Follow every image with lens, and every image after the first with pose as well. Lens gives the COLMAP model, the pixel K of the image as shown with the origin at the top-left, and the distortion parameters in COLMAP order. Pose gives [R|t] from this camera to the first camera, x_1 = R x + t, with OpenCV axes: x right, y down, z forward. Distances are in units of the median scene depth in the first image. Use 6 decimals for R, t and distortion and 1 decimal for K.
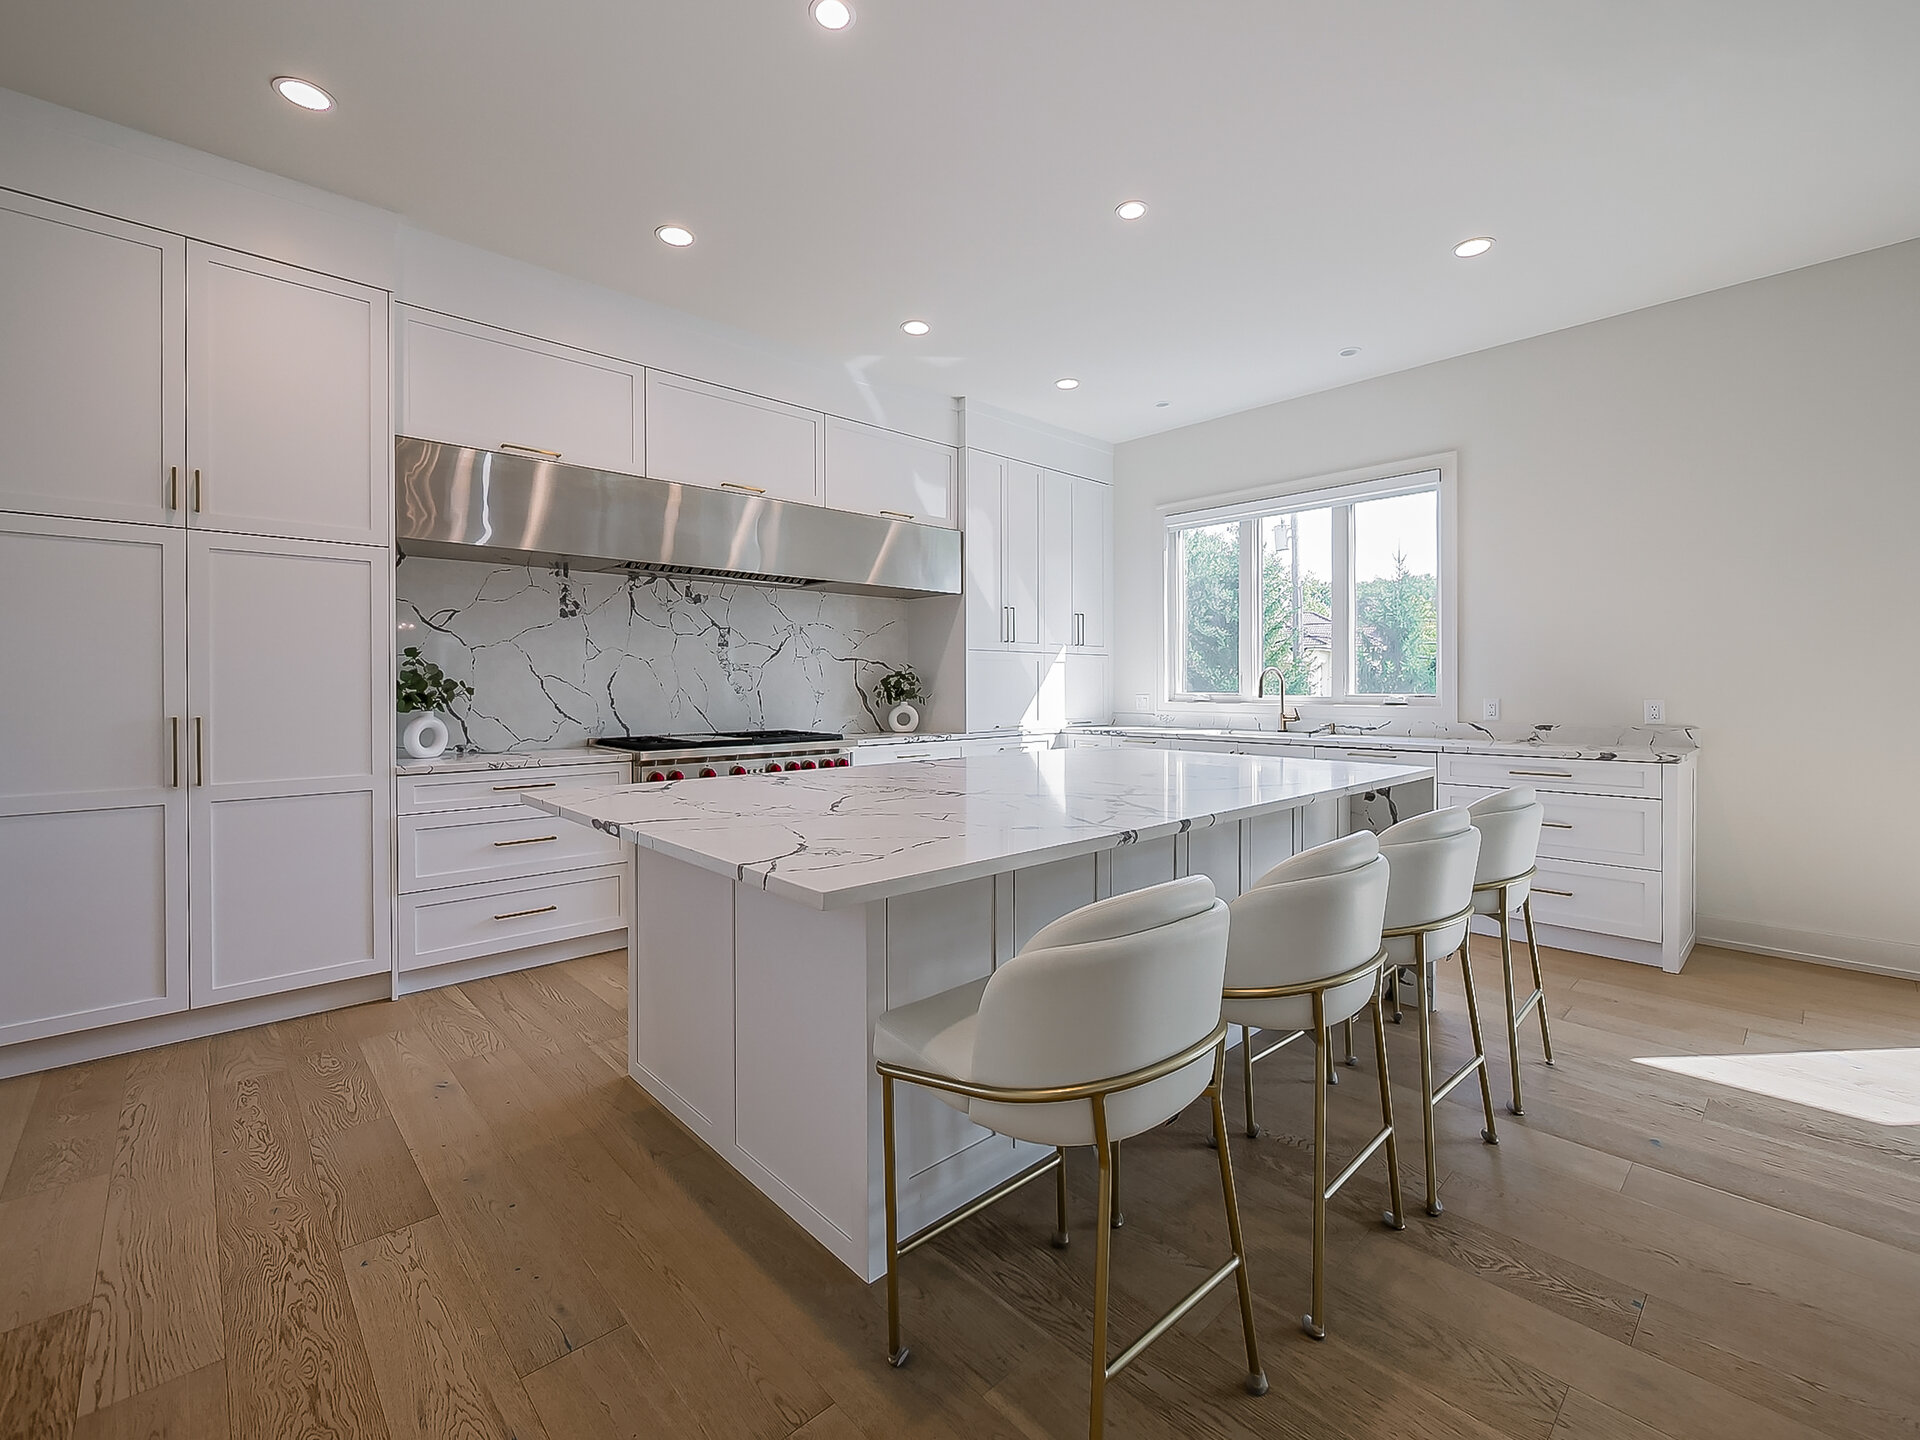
lens RADIAL K [[822.4, 0, 957.5], [0, 822.4, 692.7], [0, 0, 1]] dist [-0.007224, 0.000431]
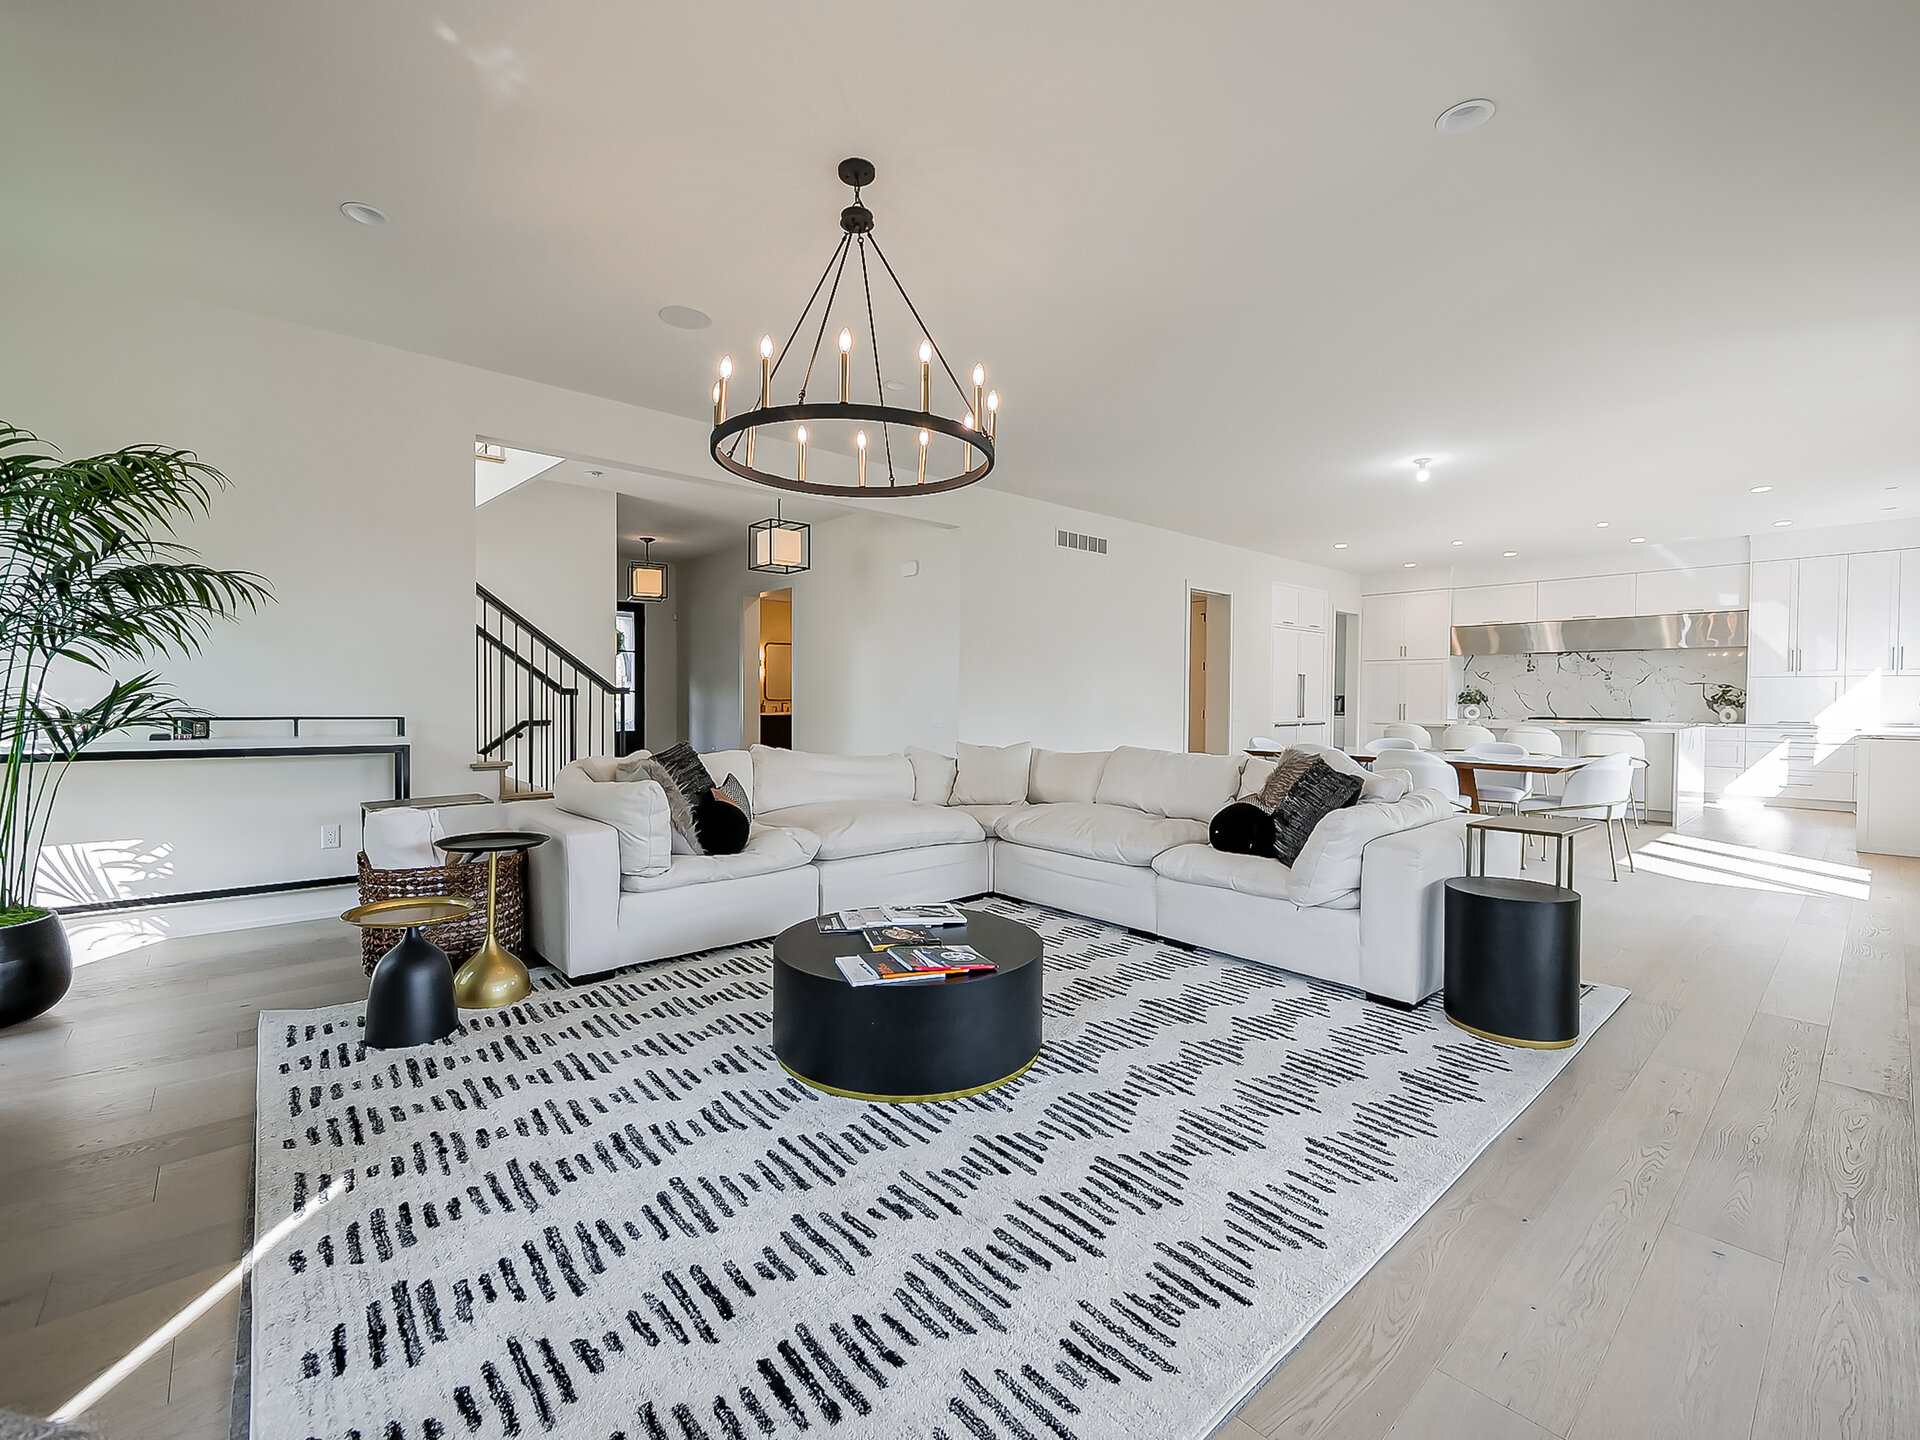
lens RADIAL K [[816.7, 0, 937.0], [0, 816.7, 721.8], [0, 0, 1]] dist [-0.000915, 0.000150]
pose [[-0.057029, 0.023865, -0.998087, 2.027569], [-0.020716, 0.999471, 0.025082, 0.040377], [0.998158, 0.022106, -0.056504, -0.697474]]
